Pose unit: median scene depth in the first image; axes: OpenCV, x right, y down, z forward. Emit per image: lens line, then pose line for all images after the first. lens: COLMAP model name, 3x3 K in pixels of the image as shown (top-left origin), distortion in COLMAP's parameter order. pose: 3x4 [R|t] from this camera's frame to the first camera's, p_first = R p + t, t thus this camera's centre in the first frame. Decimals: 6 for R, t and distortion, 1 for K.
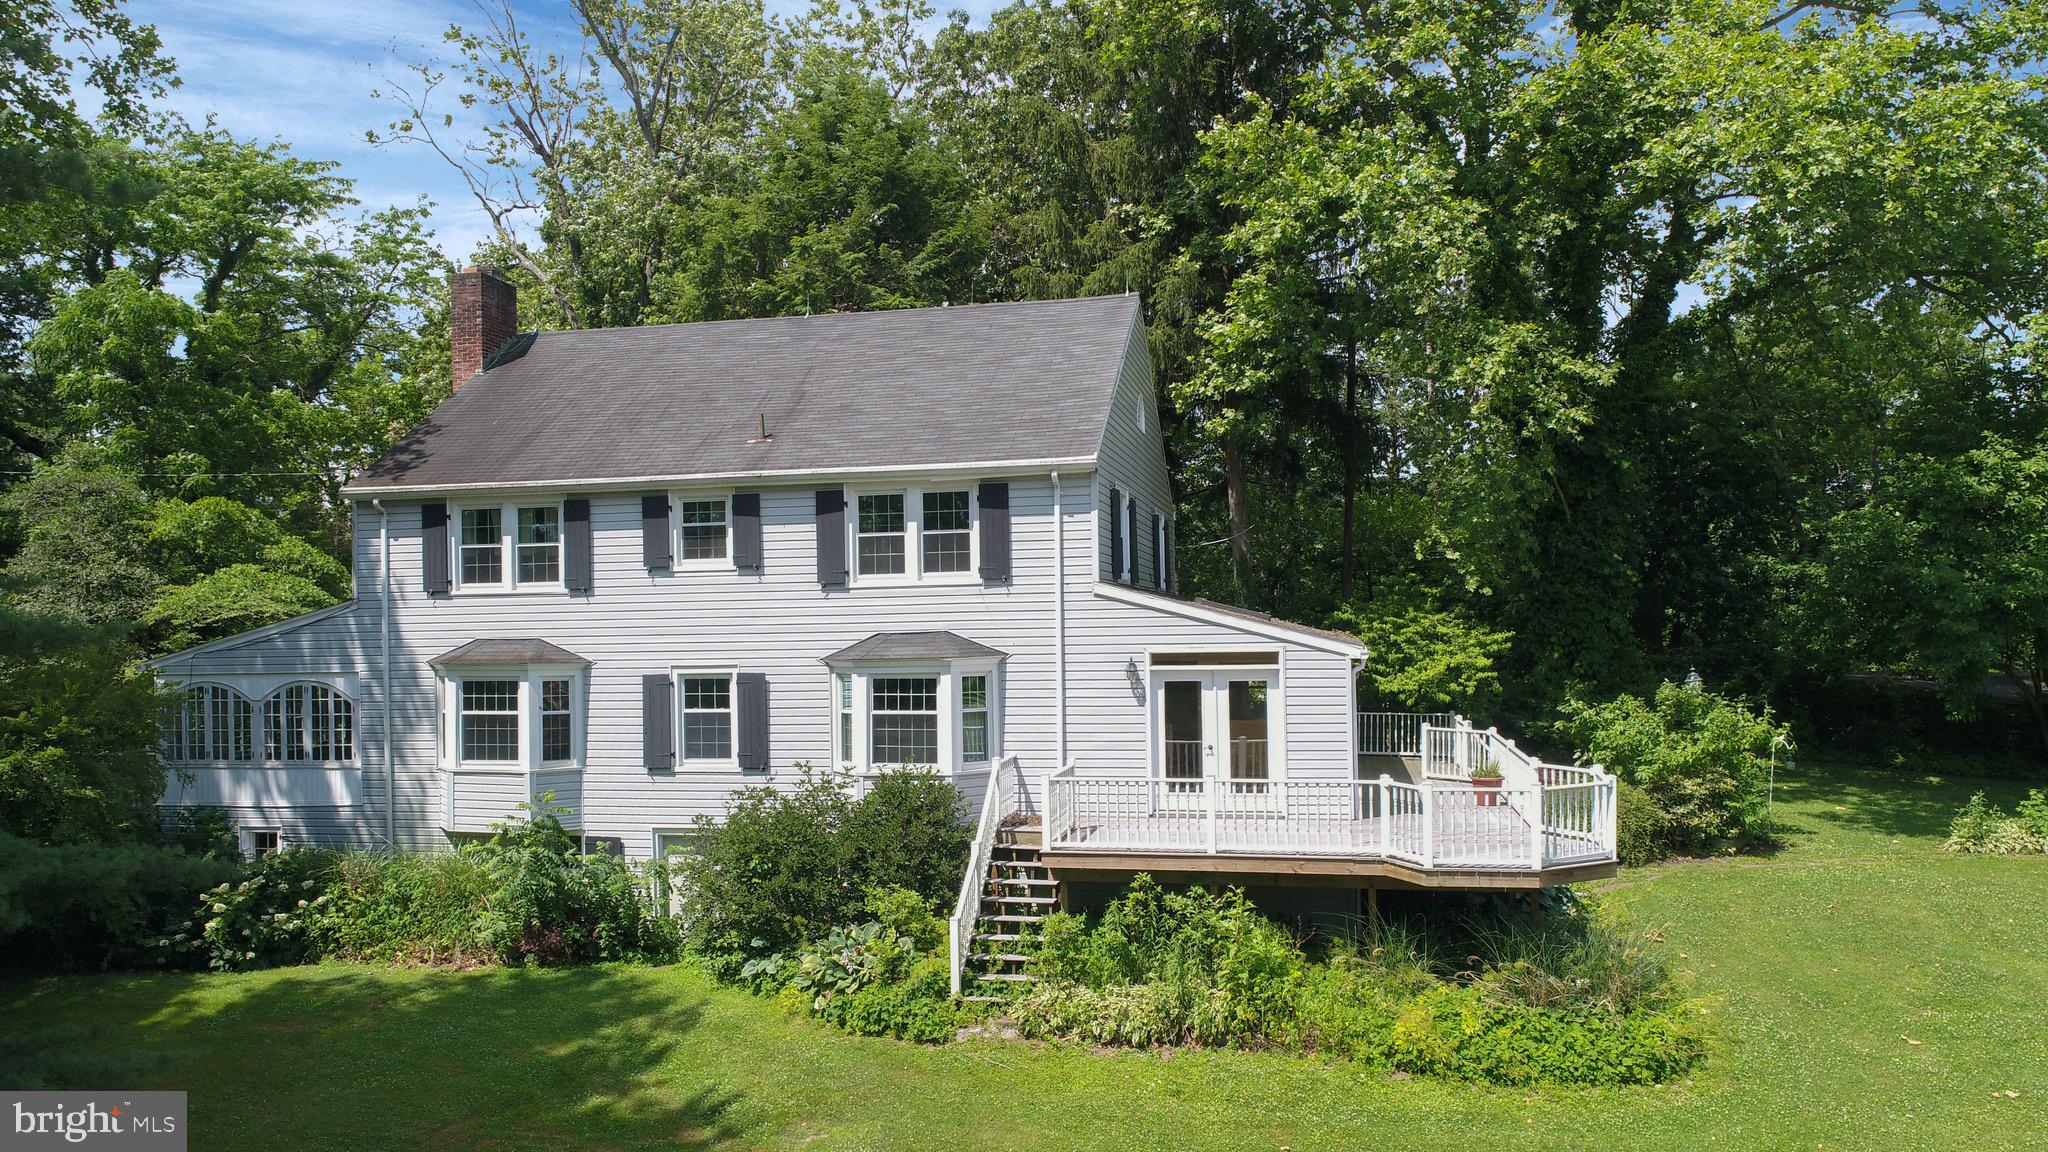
lens RADIAL K [[1438.7, 0, 1012.6], [0, 1438.7, 623.9], [0, 0, 1]] dist [-0.000401, 0.004973]
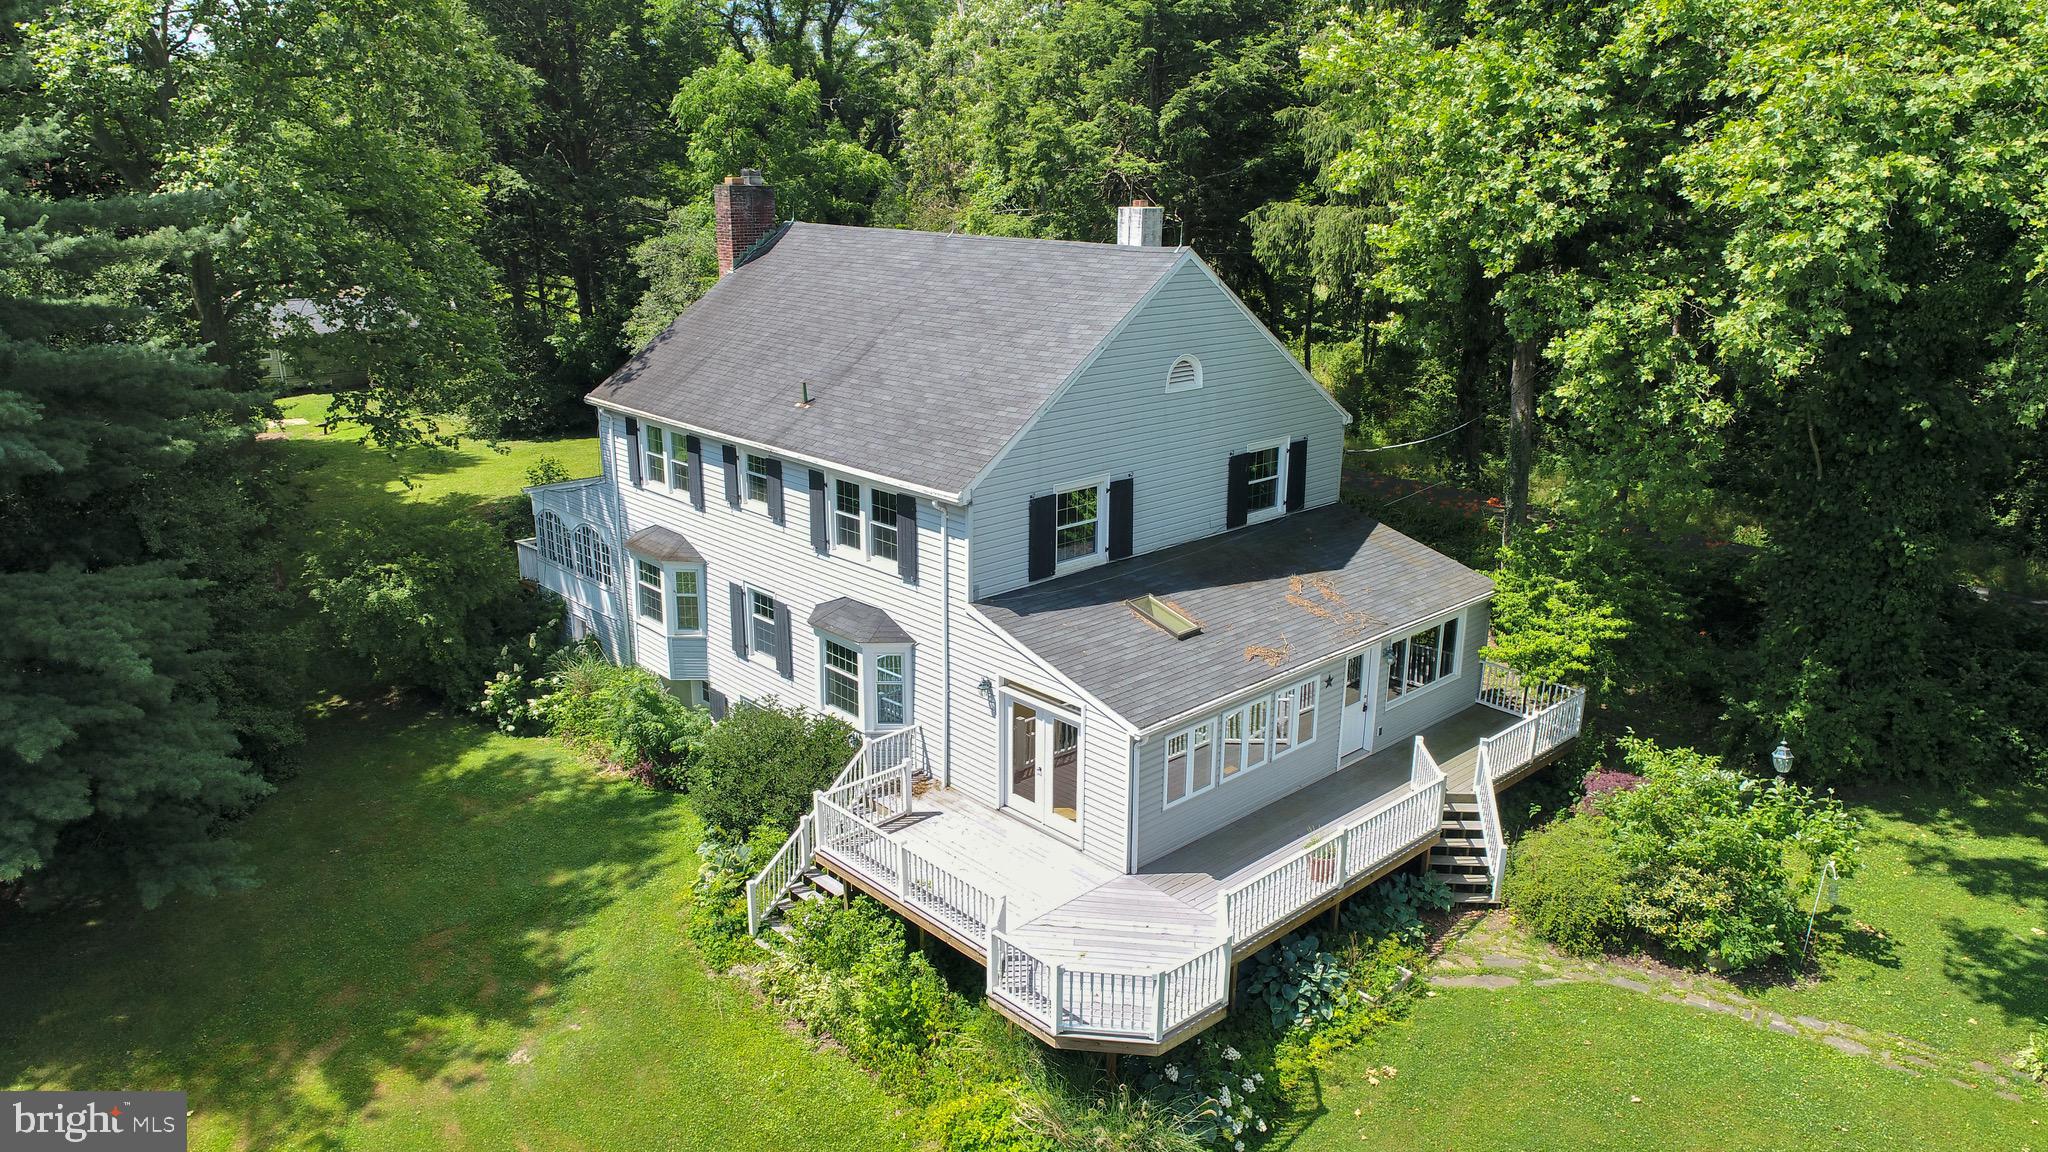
lens RADIAL K [[1394.7, 0, 989.7], [0, 1394.7, 581.4], [0, 0, 1]] dist [0.006487, 0.001349]
pose [[0.821549, 0.183564, -0.539780, 0.639251], [-0.017774, 0.954538, 0.297559, -0.358621], [0.569861, -0.234865, 0.787462, 0.166786]]
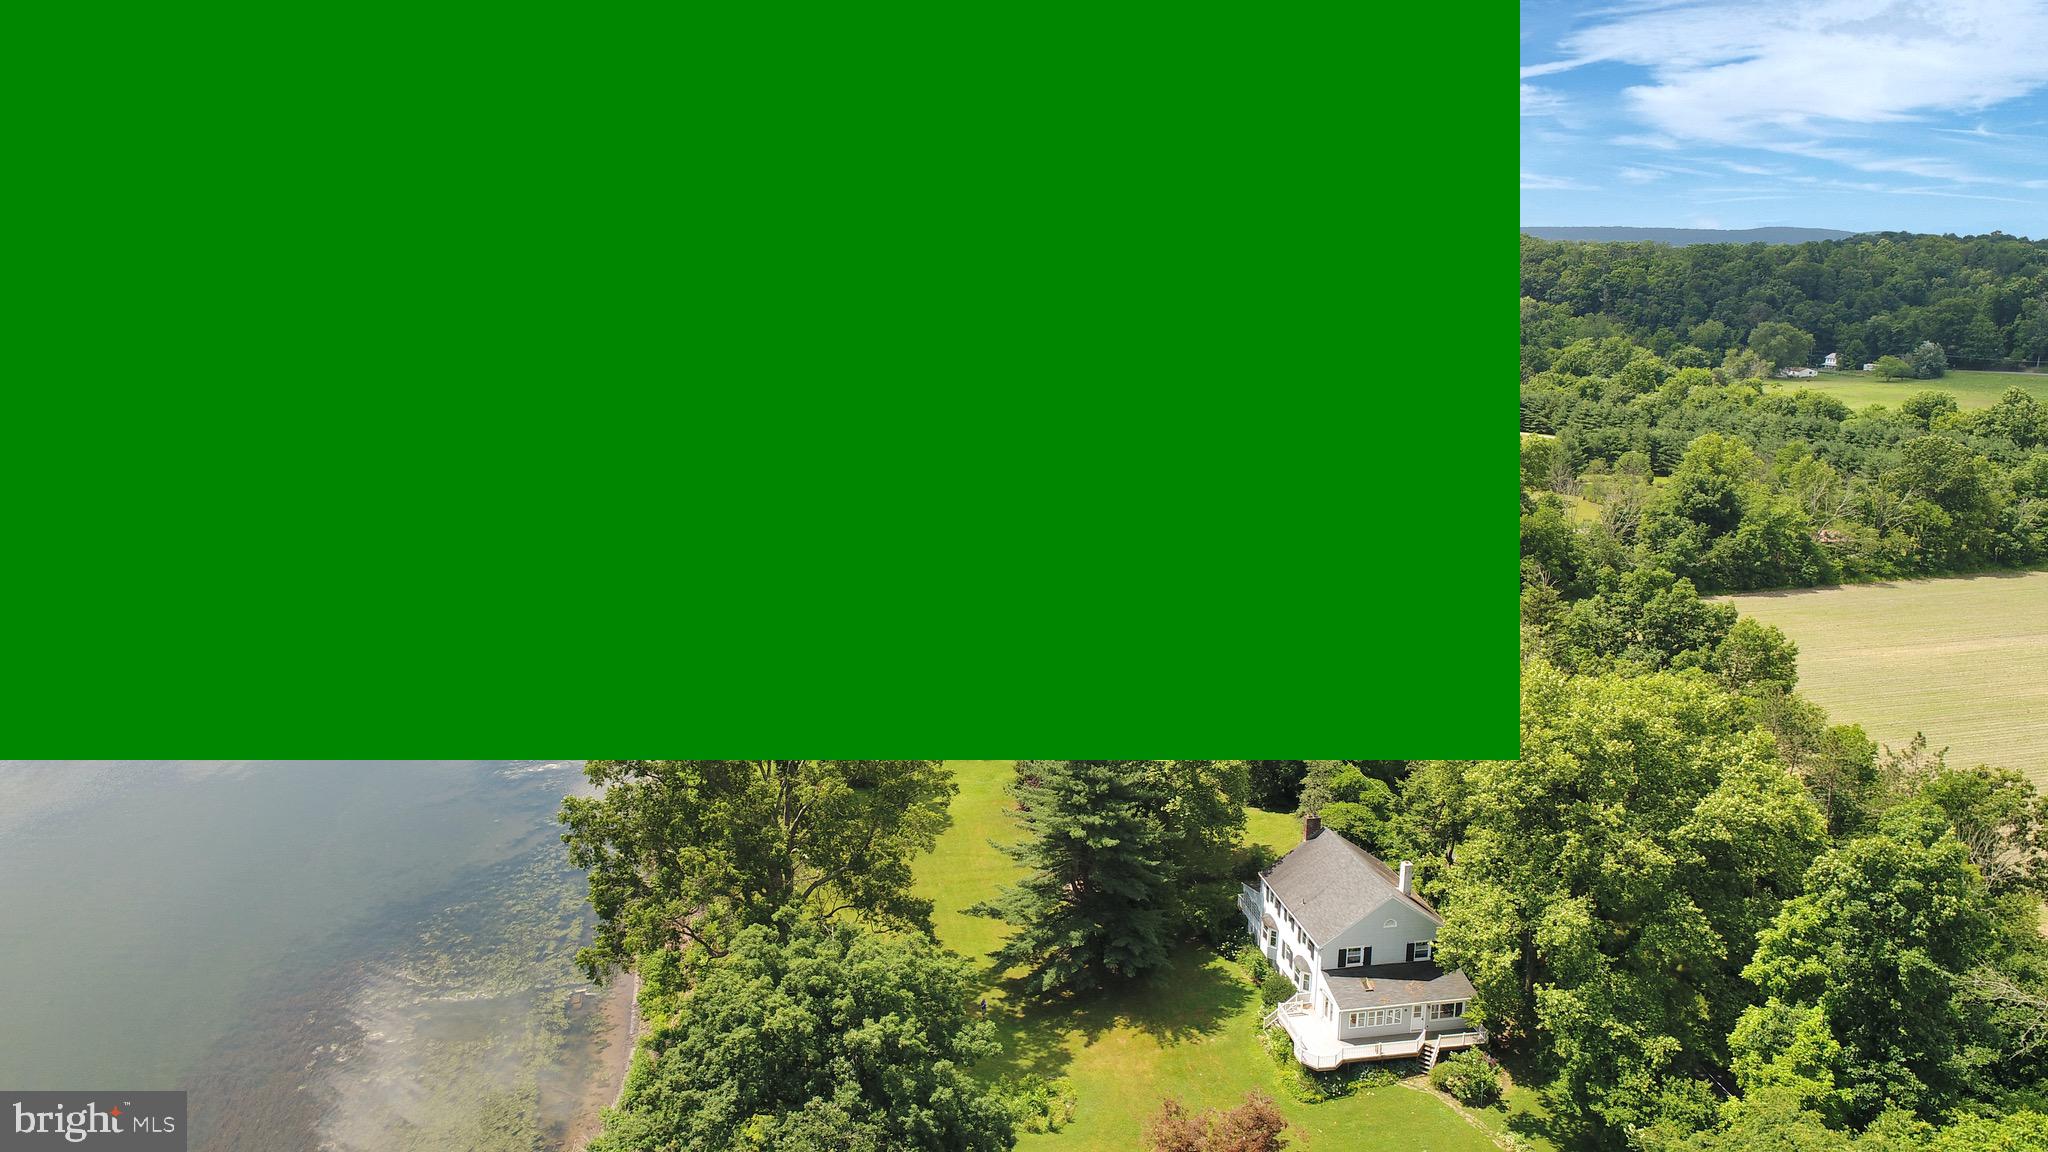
lens RADIAL K [[1394.7, 0, 989.7], [0, 1394.7, 581.4], [0, 0, 1]] dist [0.006487, 0.001349]
pose [[0.371513, 0.234273, -0.898384, 3.594420], [-0.007888, 0.968402, 0.249270, -2.480031], [0.928394, -0.085520, 0.361622, -1.656197]]
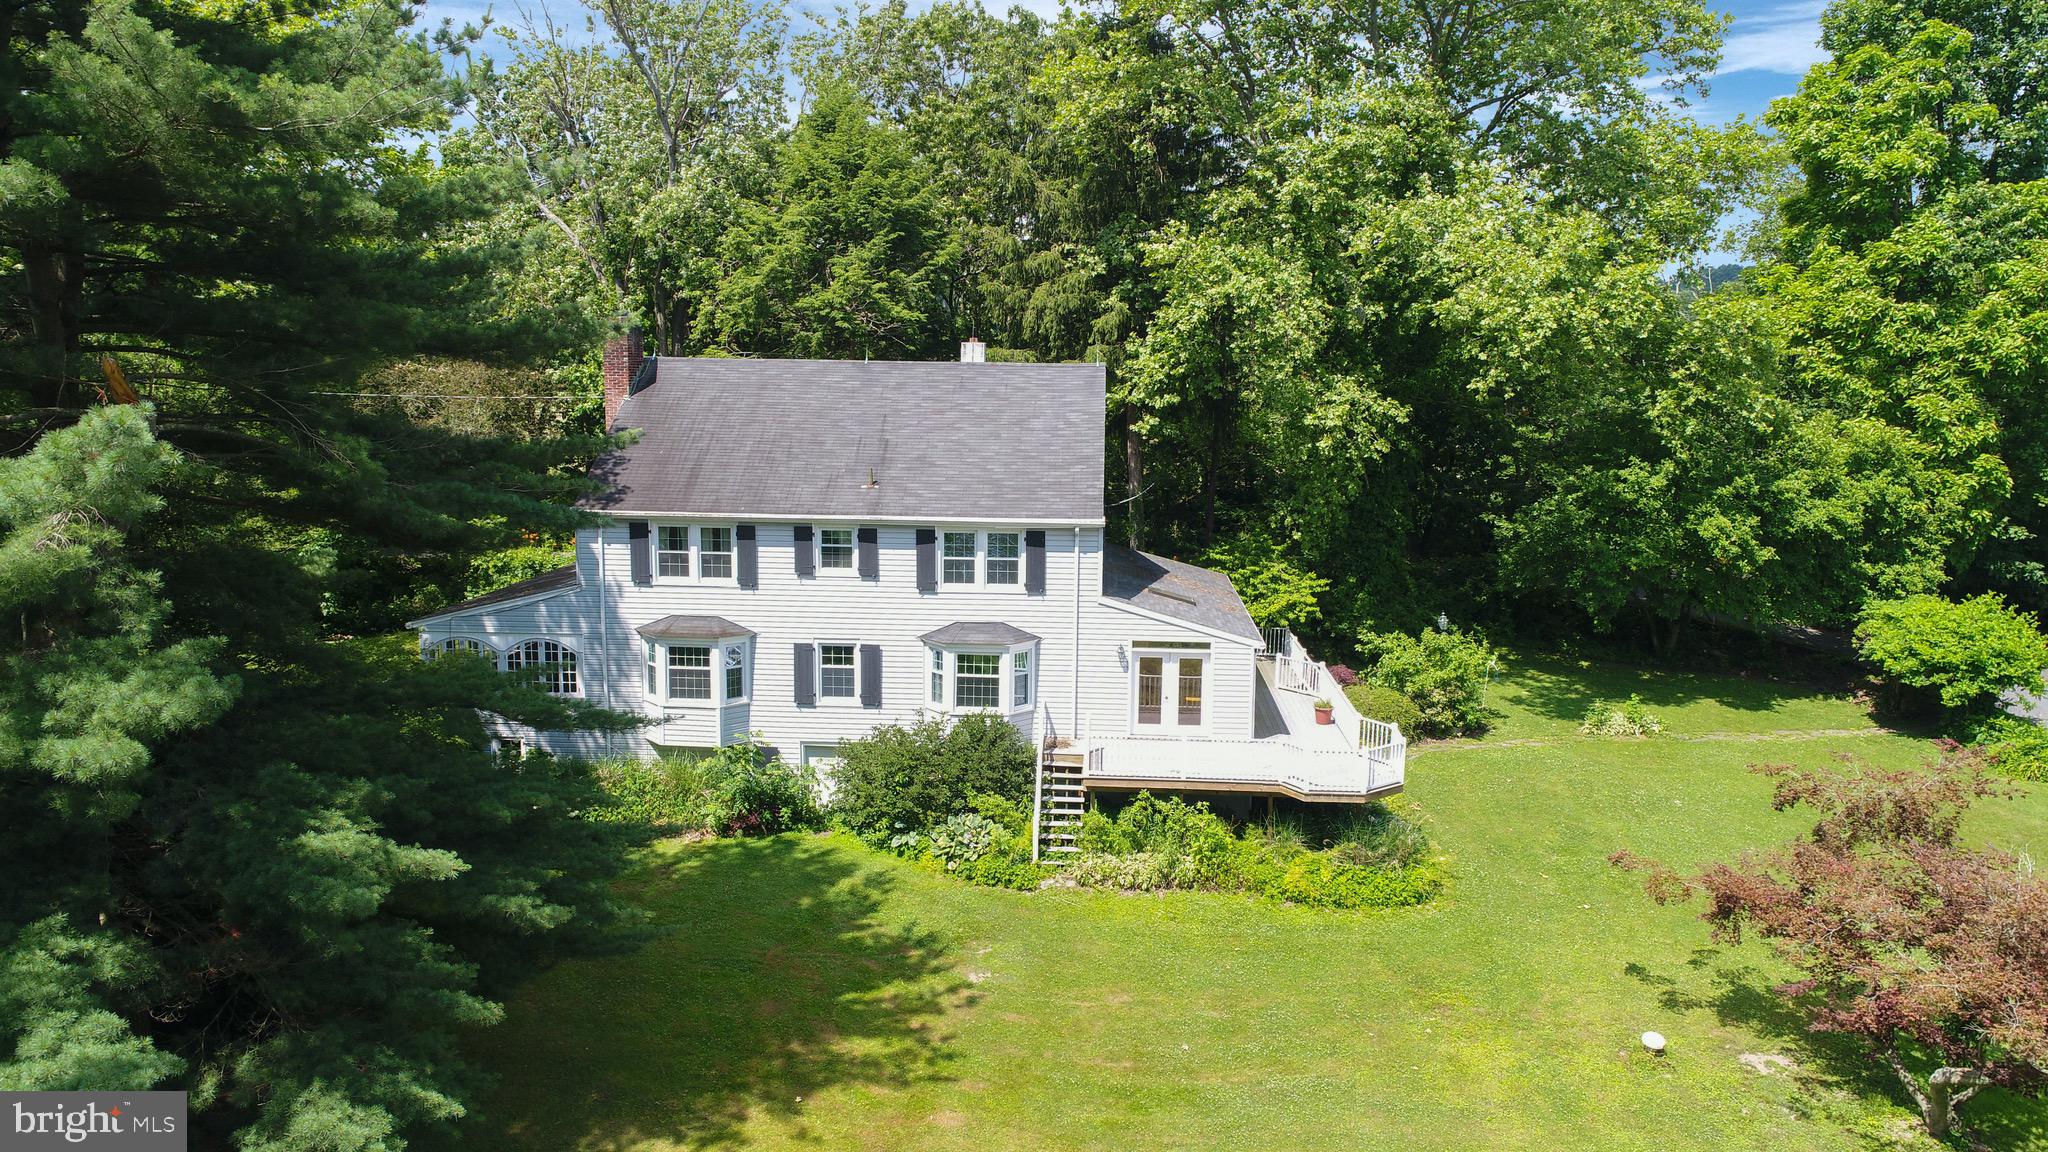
lens RADIAL K [[1370.8, 0, 1024.0], [0, 1370.8, 576.0], [0, 0, 1]] dist [0.010140, -0.000669]
pose [[0.986910, 0.002365, 0.161253, -0.266927], [-0.026326, 0.988843, 0.146617, -0.268040], [-0.159107, -0.148943, 0.975962, -0.462591]]
